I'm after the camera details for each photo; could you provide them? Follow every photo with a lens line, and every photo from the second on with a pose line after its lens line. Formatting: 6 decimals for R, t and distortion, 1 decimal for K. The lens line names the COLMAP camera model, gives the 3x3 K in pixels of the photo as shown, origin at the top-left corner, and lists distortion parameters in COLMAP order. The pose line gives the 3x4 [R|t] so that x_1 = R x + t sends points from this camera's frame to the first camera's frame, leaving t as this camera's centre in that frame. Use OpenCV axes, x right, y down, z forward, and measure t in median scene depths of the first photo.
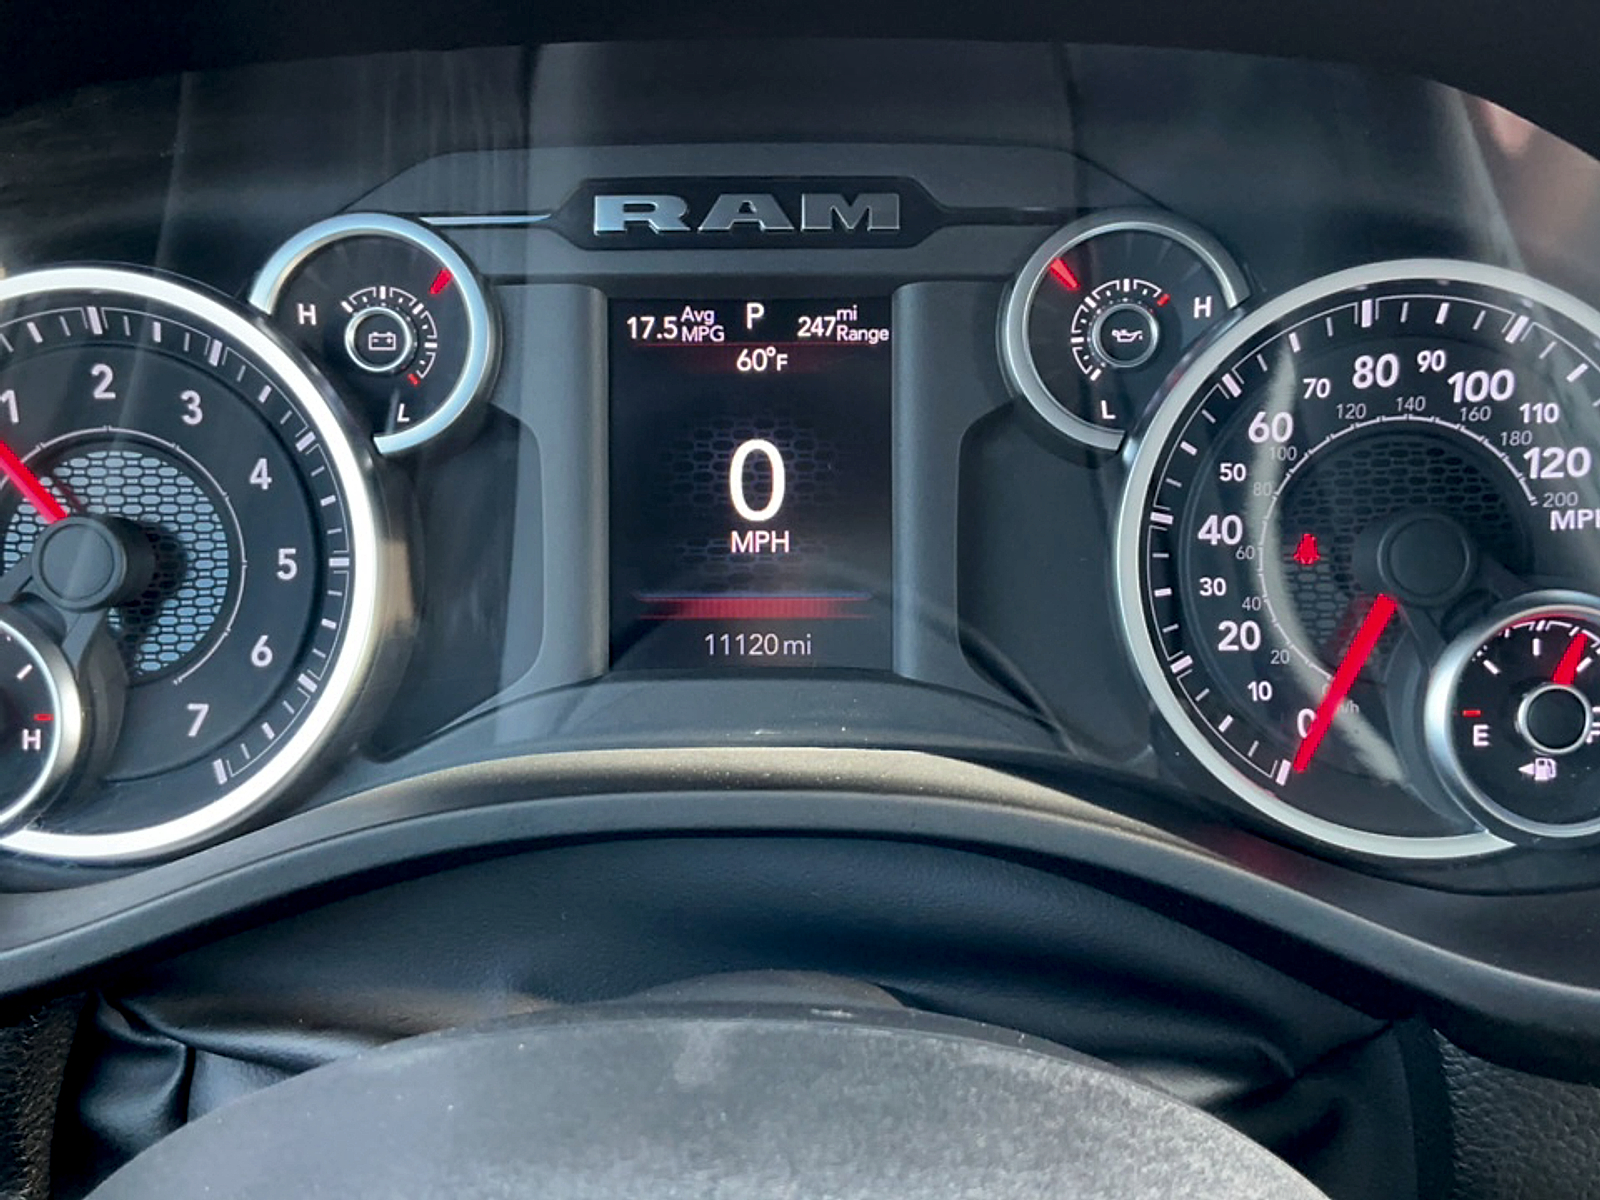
lens RADIAL K [[1717.0, 0, 800.0], [0, 1717.0, 600.0], [0, 0, 1]] dist [0.159676, -0.367945]
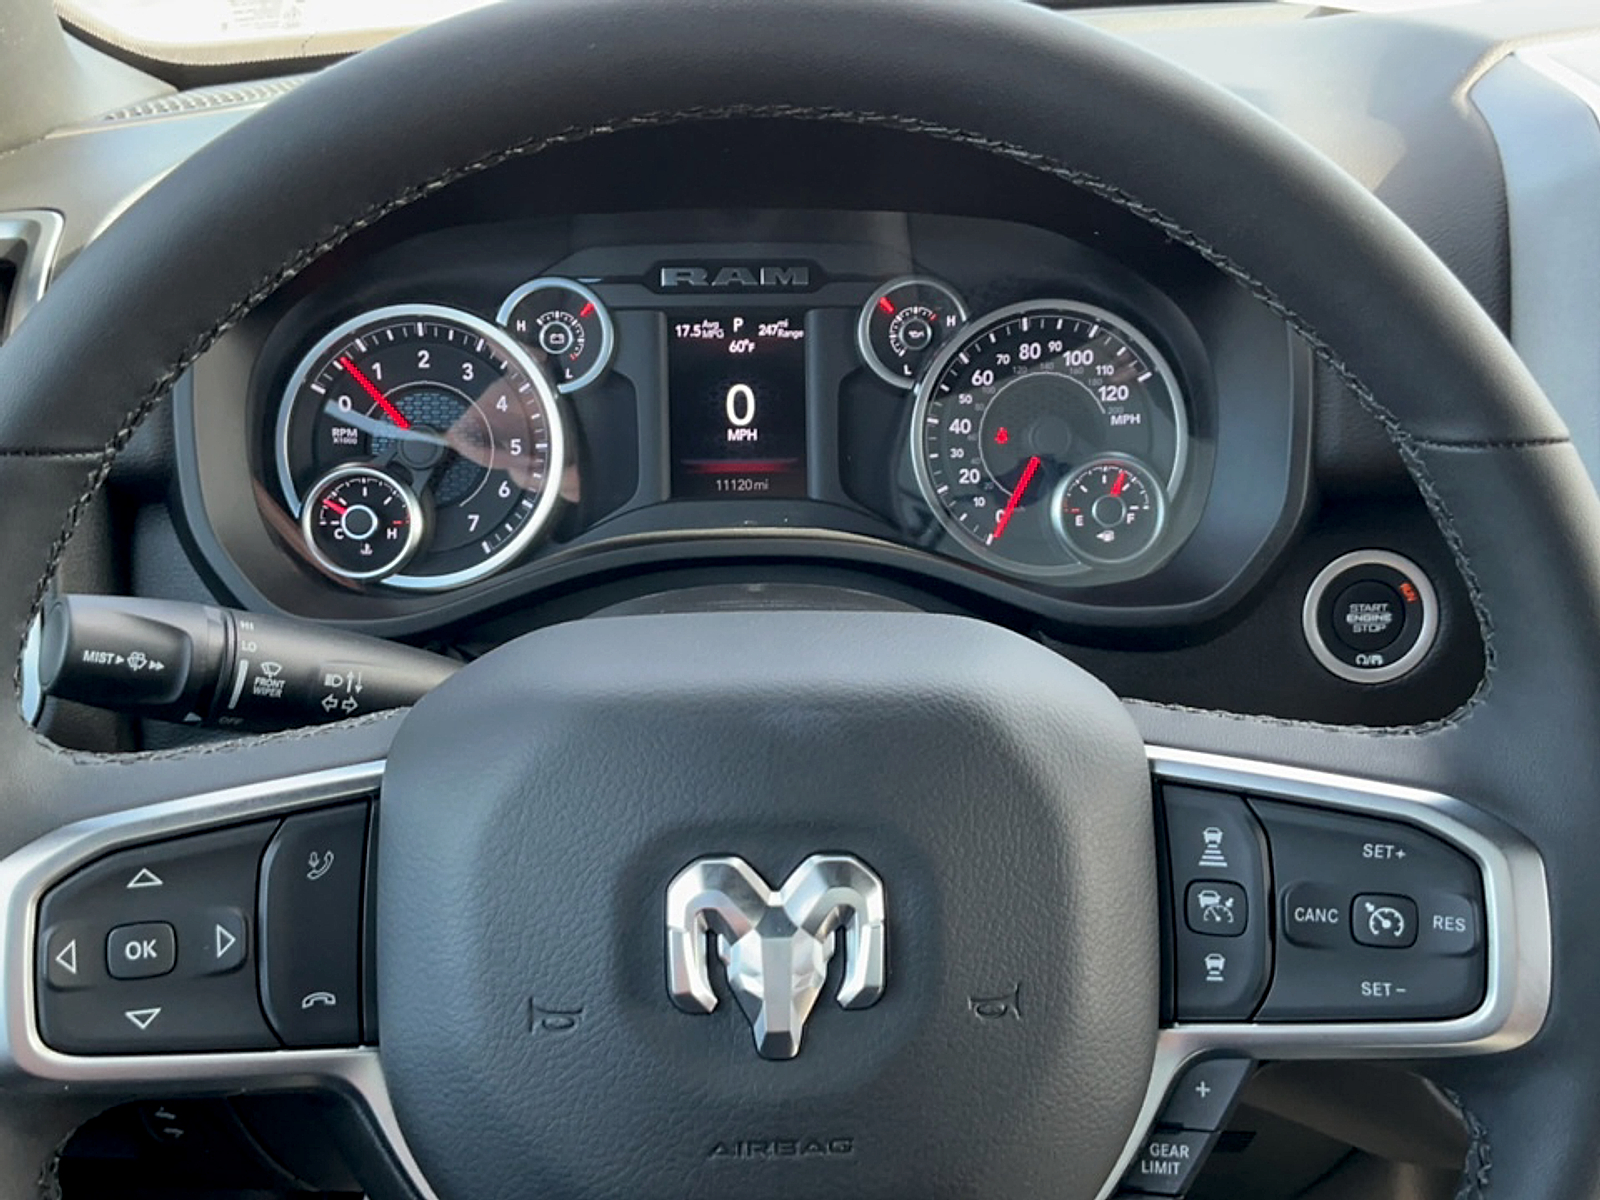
lens RADIAL K [[1717.0, 0, 800.0], [0, 1717.0, 600.0], [0, 0, 1]] dist [0.159676, -0.367945]
pose [[0.997045, -0.016762, 0.074963, -0.114934], [0.014704, 0.999502, 0.027923, 0.109837], [-0.075394, -0.026738, 0.996795, -1.091541]]
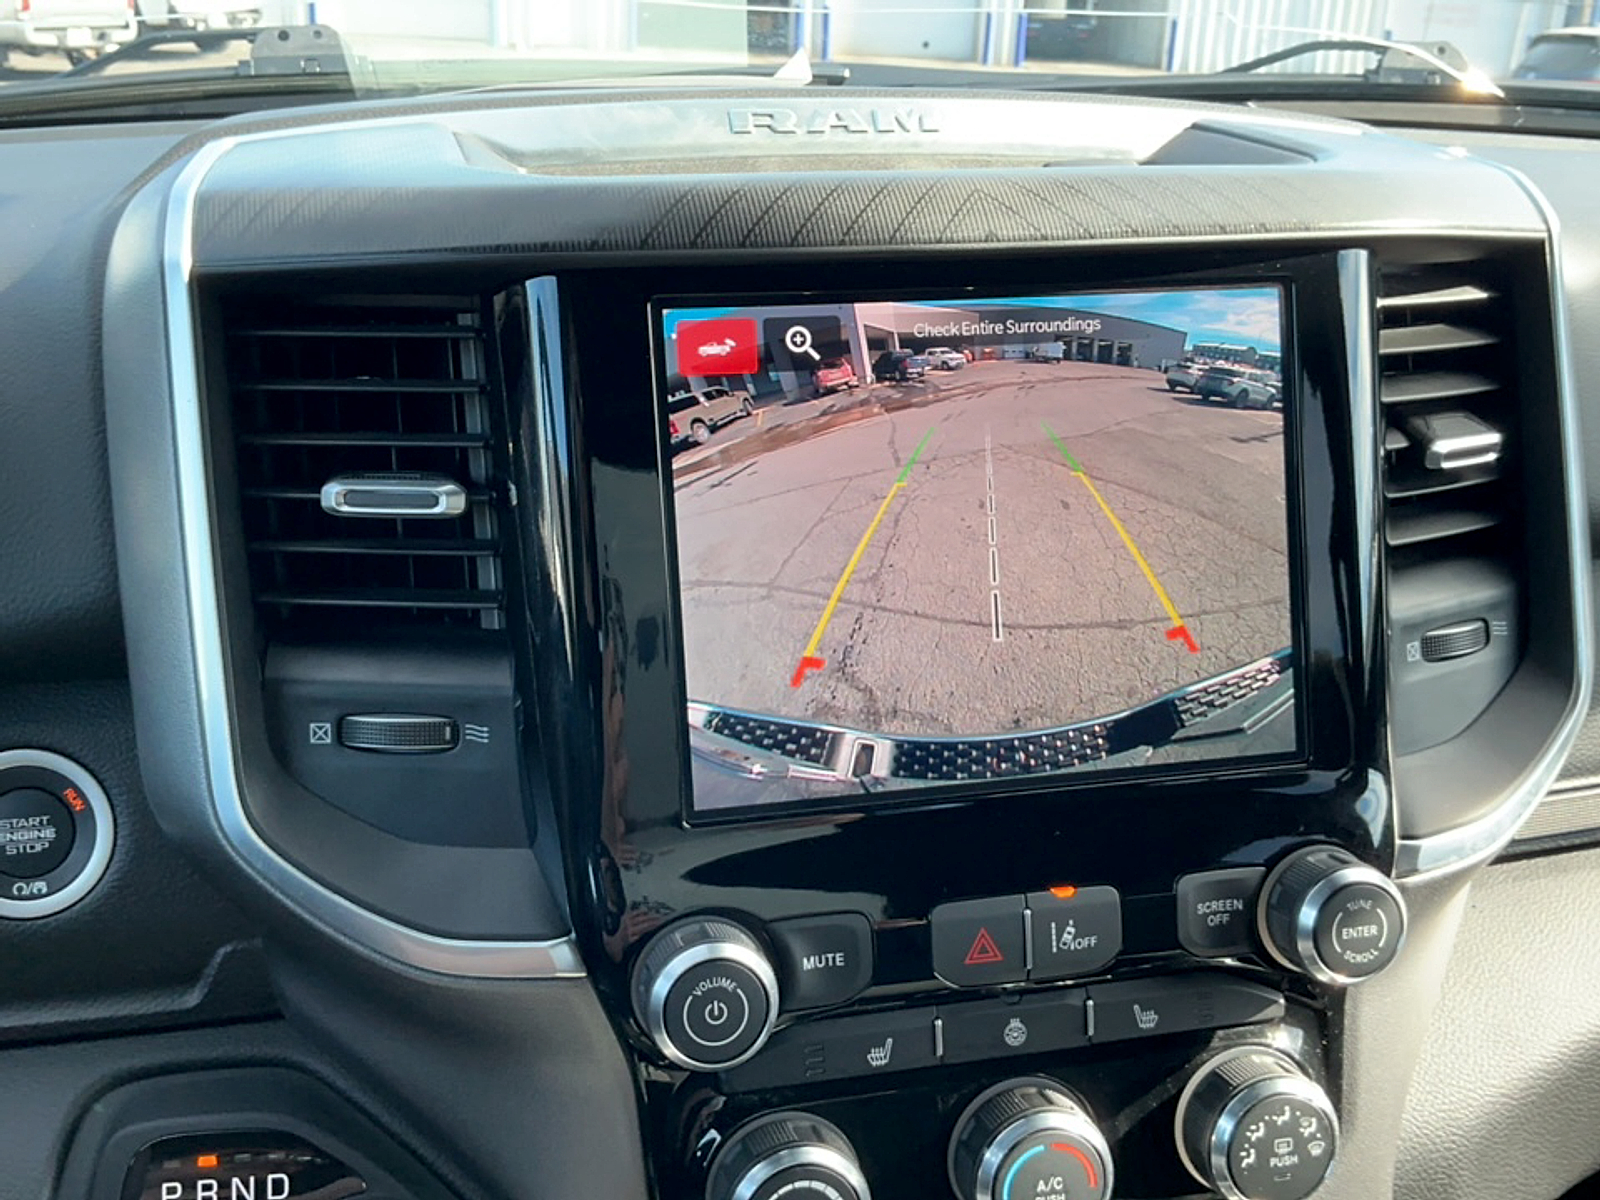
lens RADIAL K [[1717.0, 0, 800.0], [0, 1717.0, 600.0], [0, 0, 1]] dist [0.159676, -0.367945]
pose [[0.962783, -0.065515, 0.262215, 0.923735], [0.080258, 0.995717, -0.045903, 0.112016], [-0.258085, 0.065239, 0.963917, -0.883361]]
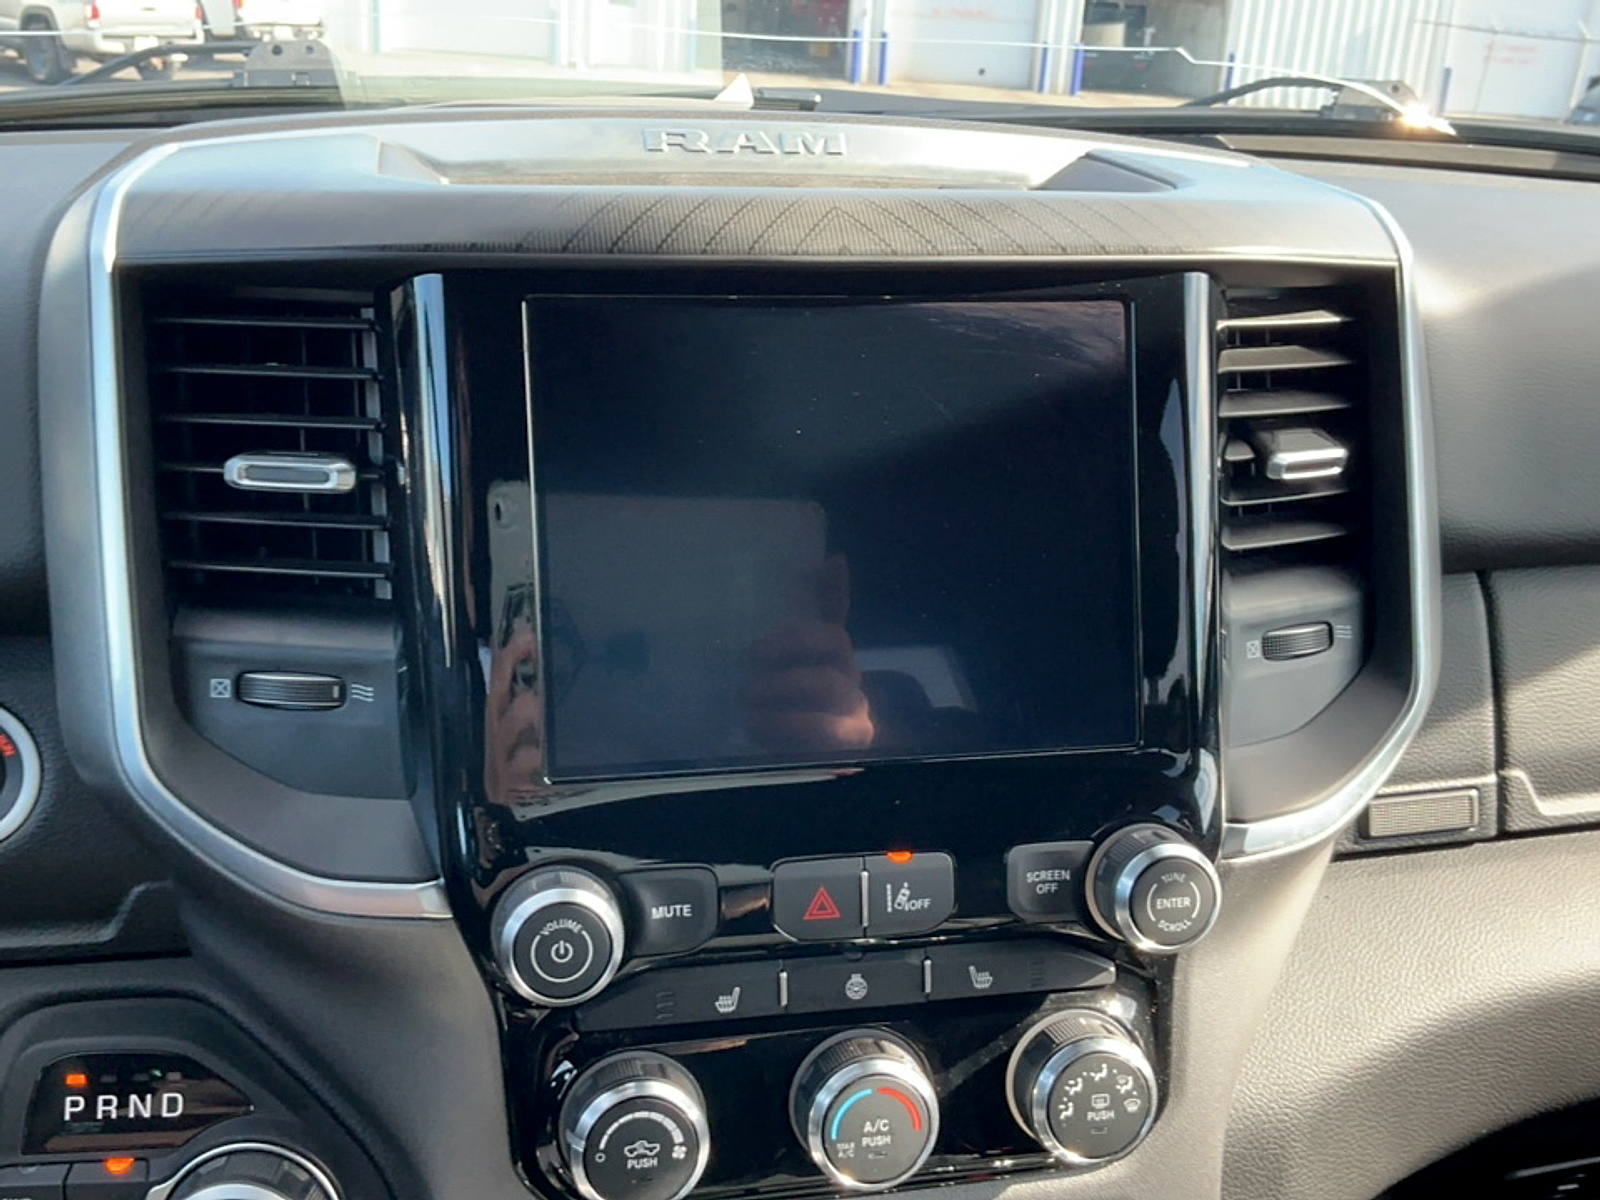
lens RADIAL K [[1717.0, 0, 800.0], [0, 1717.0, 600.0], [0, 0, 1]] dist [0.159676, -0.367945]
pose [[0.971035, -0.032865, 0.236665, 1.048596], [0.048348, 0.997032, -0.059917, 0.163565], [-0.233994, 0.069624, 0.969742, -1.038124]]
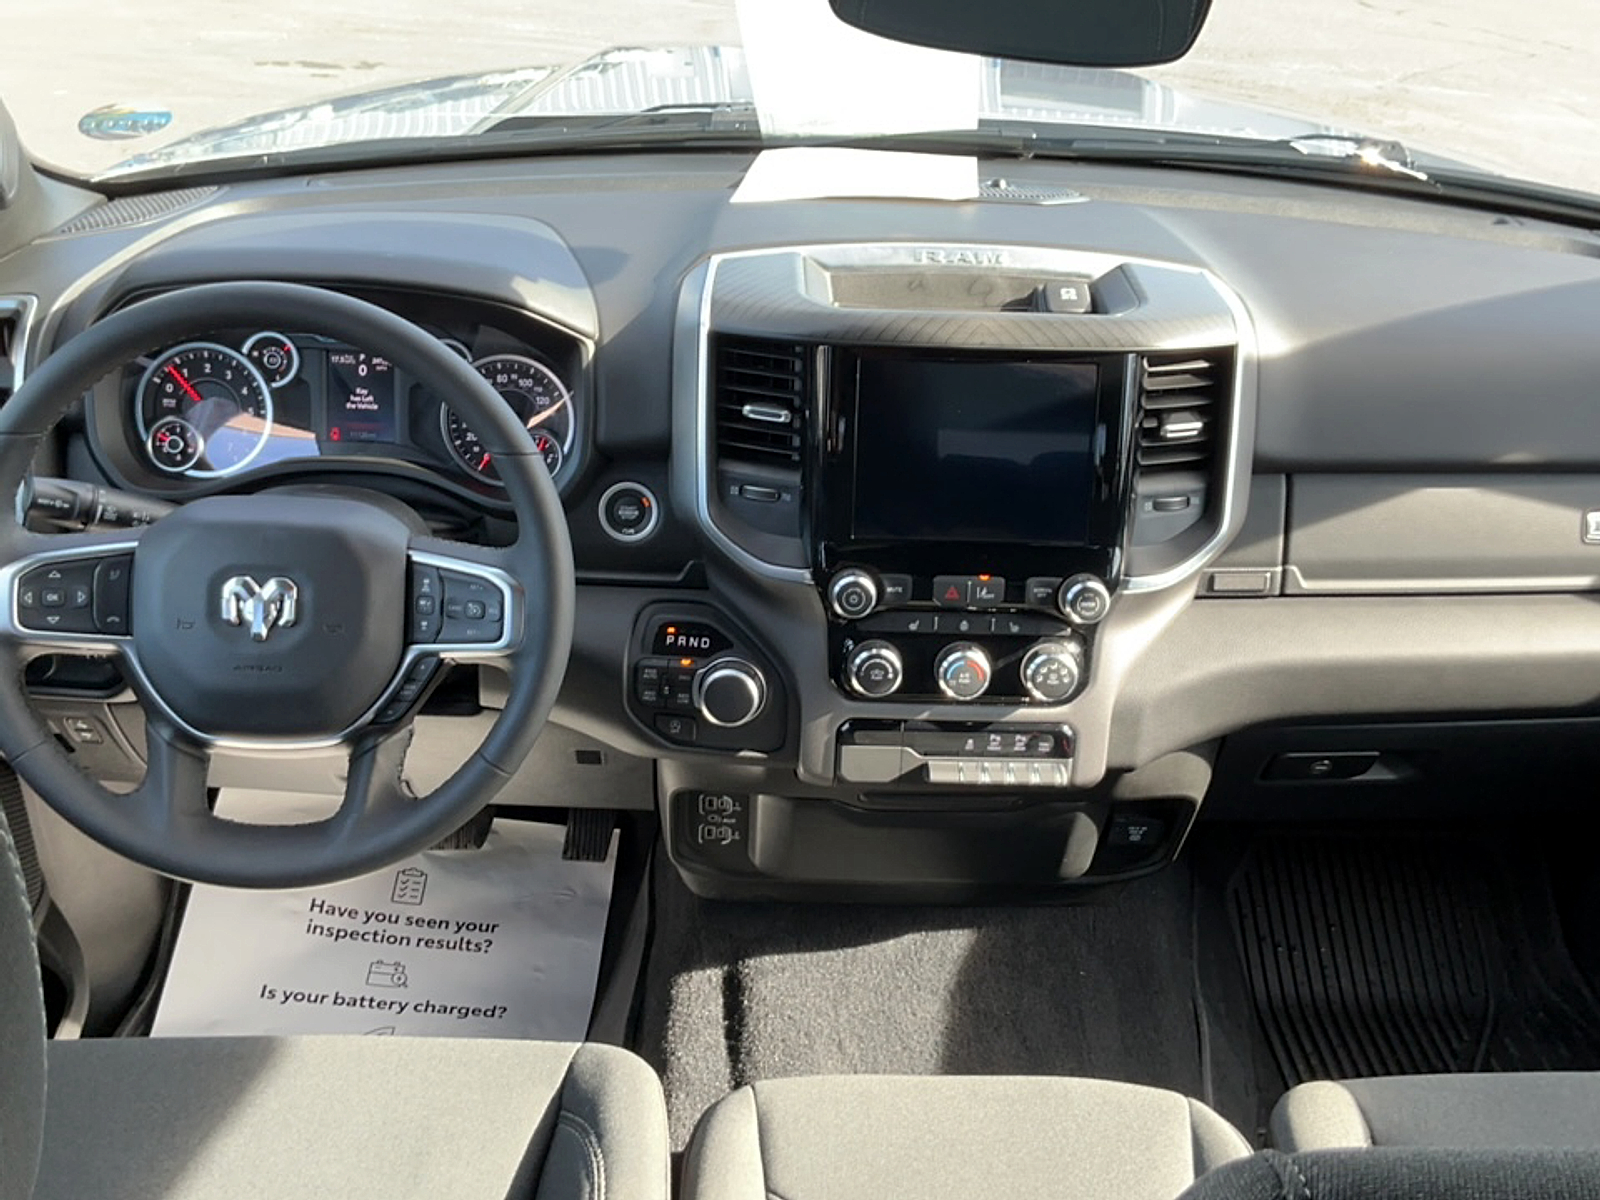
lens RADIAL K [[1717.0, 0, 800.0], [0, 1717.0, 600.0], [0, 0, 1]] dist [0.159676, -0.367945]
pose [[0.996601, 0.025187, 0.078431, 0.752493], [-0.032667, 0.994884, 0.095599, -0.013476], [-0.075622, -0.097836, 0.992325, -3.505255]]
